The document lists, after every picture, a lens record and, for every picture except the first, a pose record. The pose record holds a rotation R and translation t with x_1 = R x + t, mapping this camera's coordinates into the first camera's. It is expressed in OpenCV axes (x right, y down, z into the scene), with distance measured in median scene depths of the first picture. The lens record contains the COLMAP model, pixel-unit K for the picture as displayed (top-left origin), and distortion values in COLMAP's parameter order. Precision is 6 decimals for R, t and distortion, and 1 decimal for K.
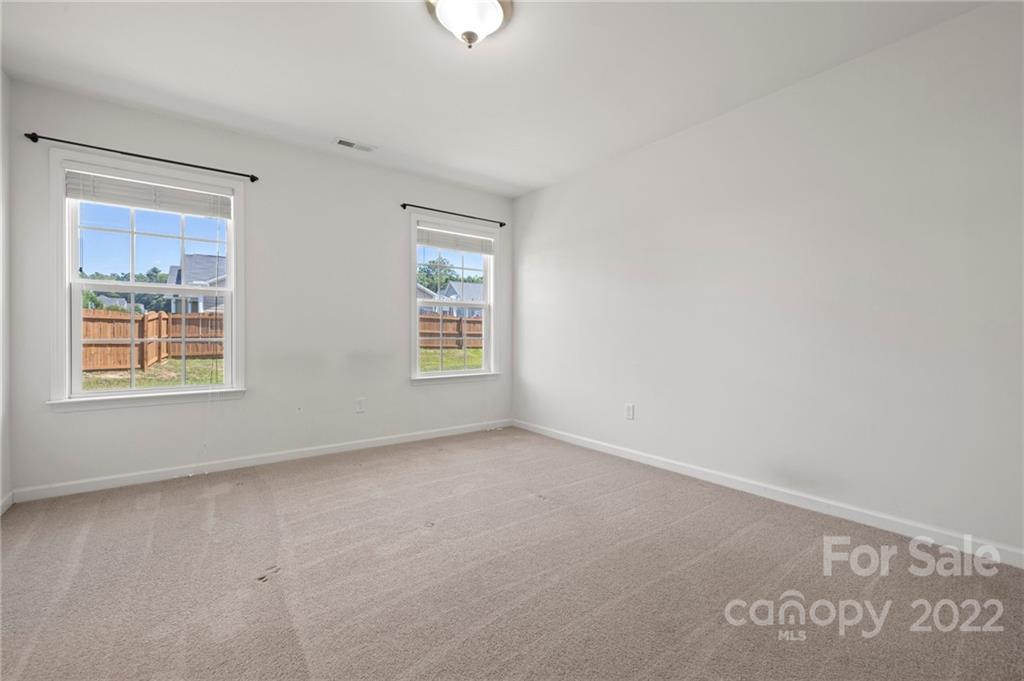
lens RADIAL K [[479.3, 0, 512.0], [0, 479.3, 340.5], [0, 0, 1]] dist [0.000078, -0.000135]
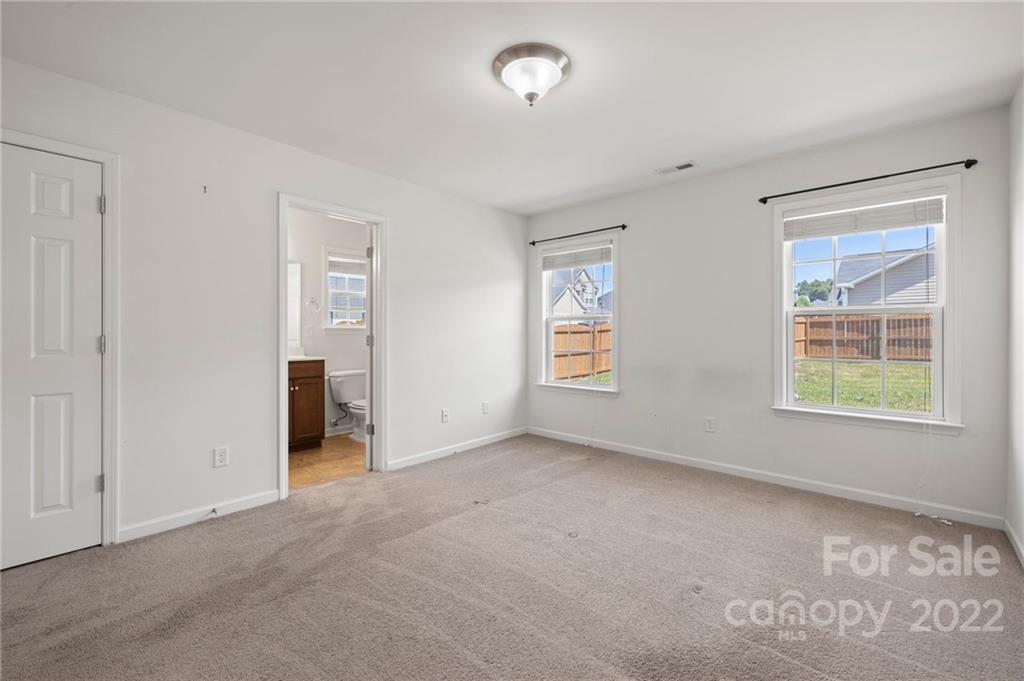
lens RADIAL K [[434.3, 0, 512.0], [0, 434.3, 340.5], [0, 0, 1]] dist [-0.000037, 0.000107]
pose [[0.141852, -0.001938, -0.989886, 0.547910], [-0.030478, 0.999515, -0.006325, -0.018520], [0.989419, 0.031067, 0.141724, 0.537300]]
